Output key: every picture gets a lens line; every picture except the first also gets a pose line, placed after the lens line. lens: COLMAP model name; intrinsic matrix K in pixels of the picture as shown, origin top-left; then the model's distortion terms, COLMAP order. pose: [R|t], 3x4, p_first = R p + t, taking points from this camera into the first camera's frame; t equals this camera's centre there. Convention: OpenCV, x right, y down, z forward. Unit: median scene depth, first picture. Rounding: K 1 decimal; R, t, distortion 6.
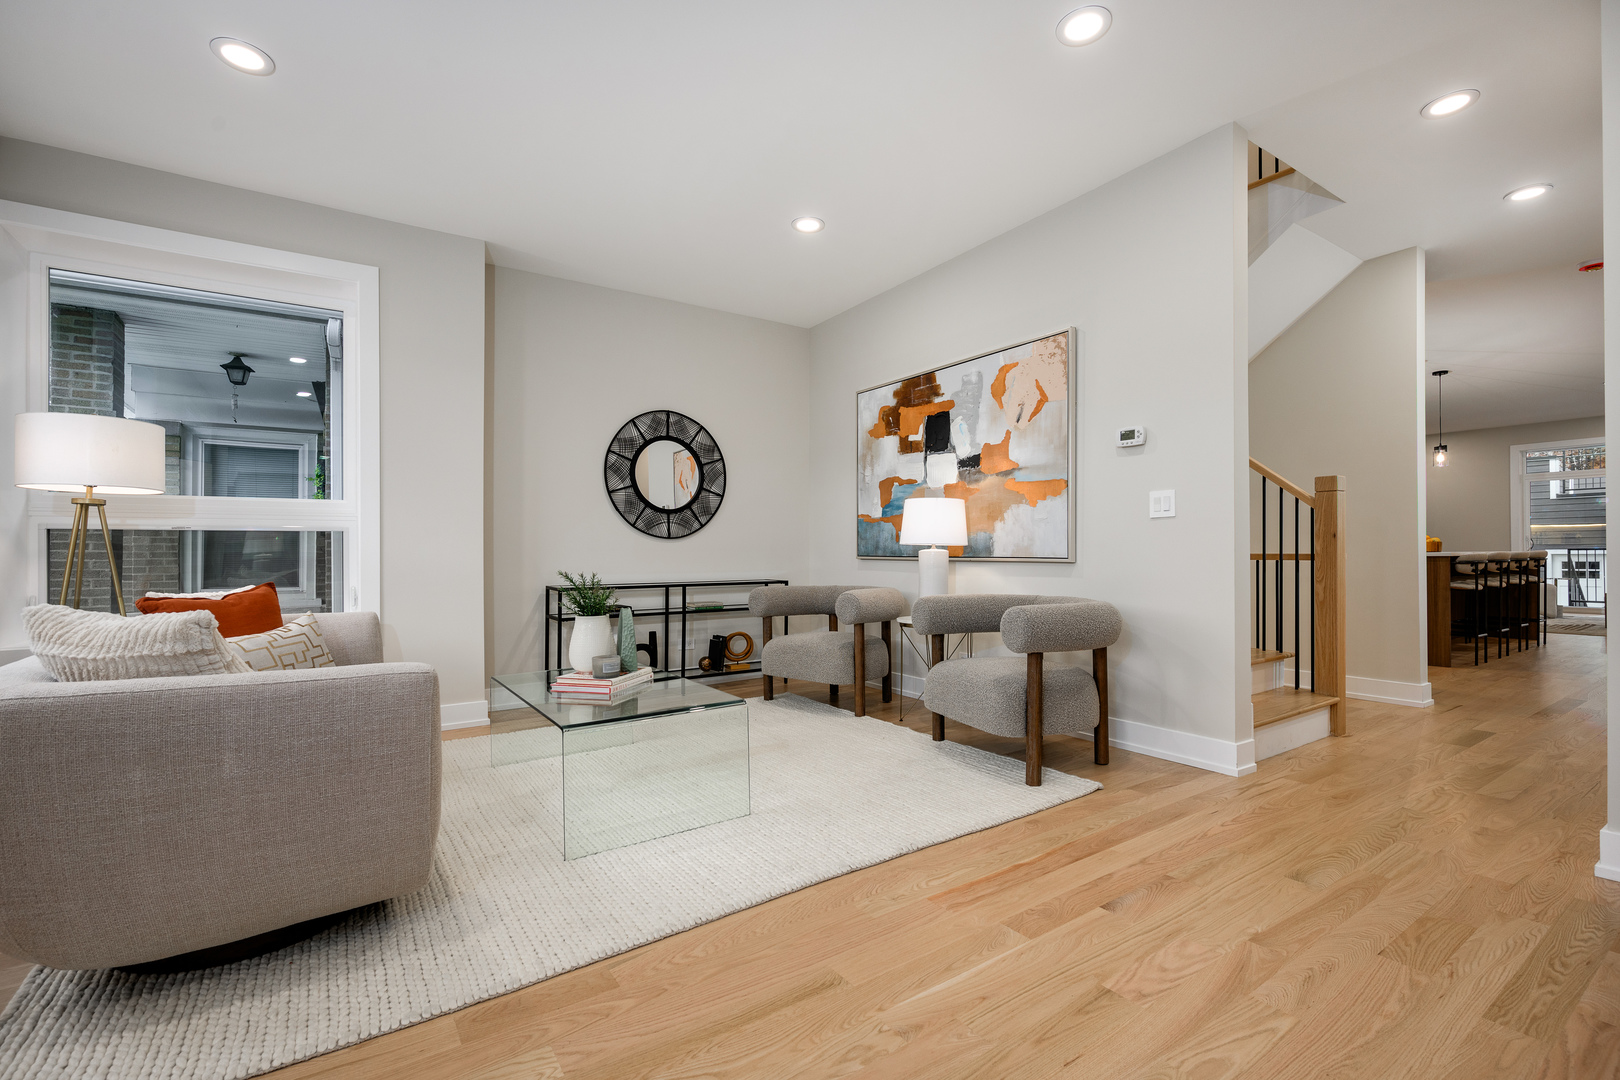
lens RADIAL K [[712.2, 0, 813.1], [0, 712.2, 553.7], [0, 0, 1]] dist [-0.004016, -0.000236]
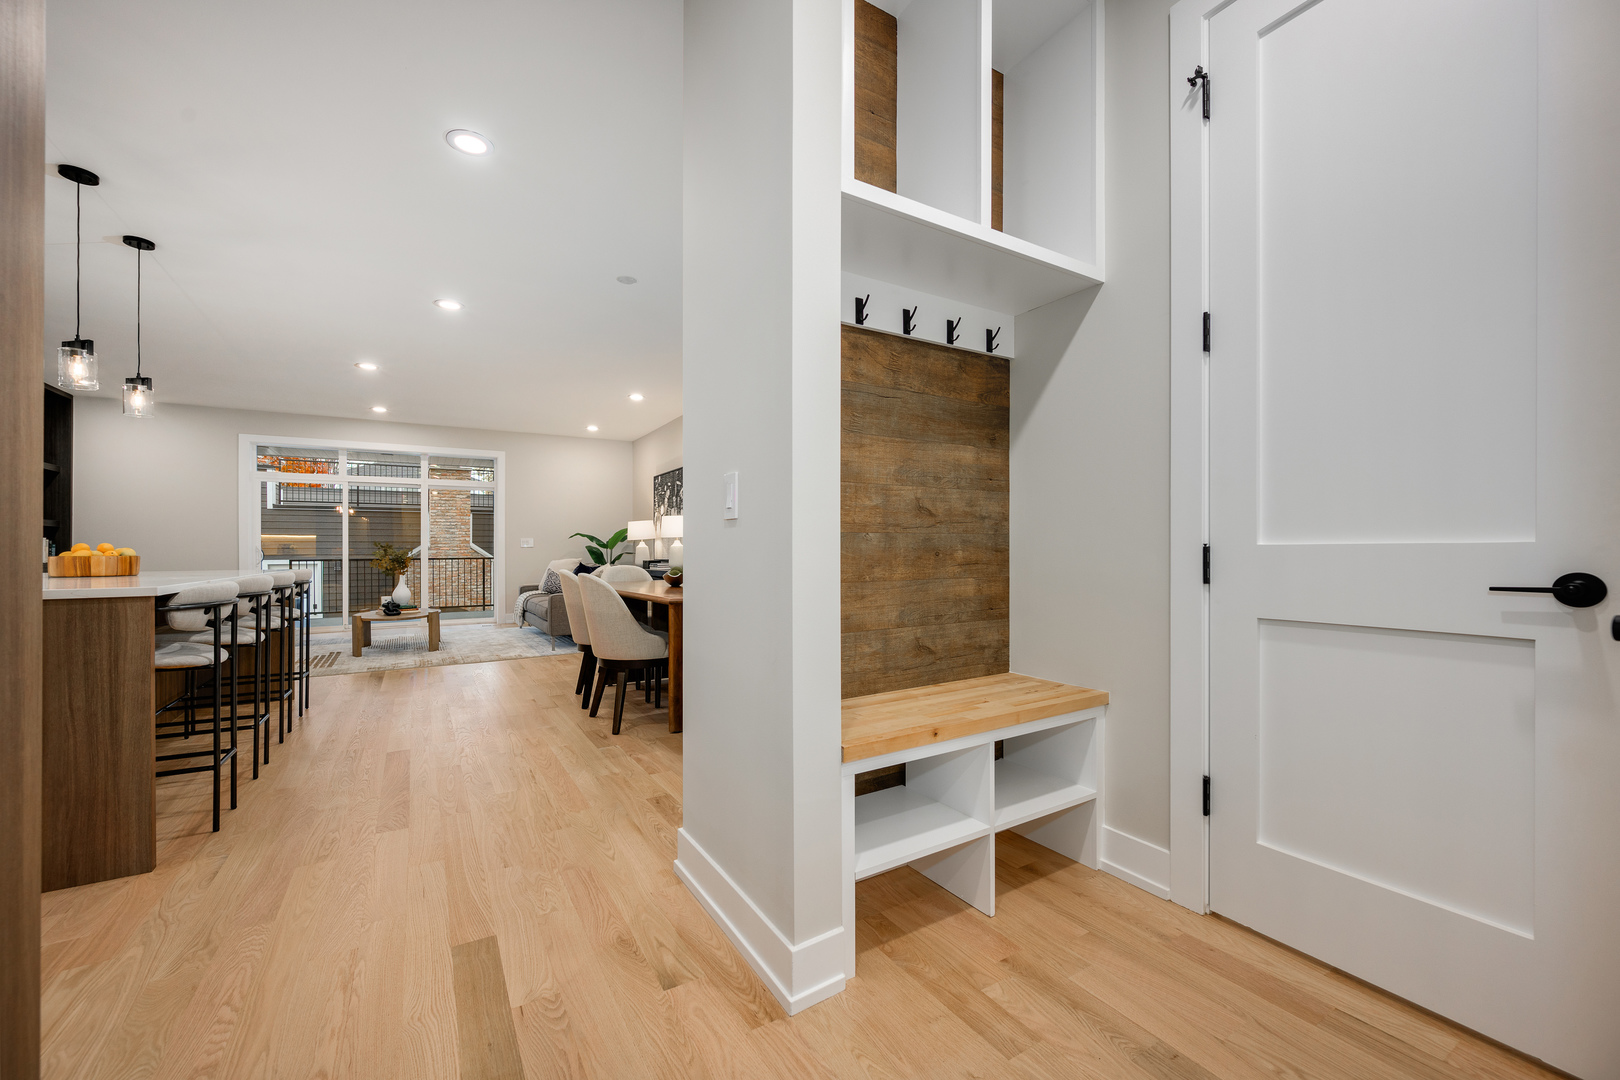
lens RADIAL K [[636.4, 0, 821.2], [0, 636.4, 552.7], [0, 0, 1]] dist [-0.003082, 0.000681]
pose [[0.034964, 0.007160, 0.999363, 0.480455], [0.003951, 0.999966, -0.007303, -0.015264], [-0.999381, 0.004203, 0.034935, 0.531328]]
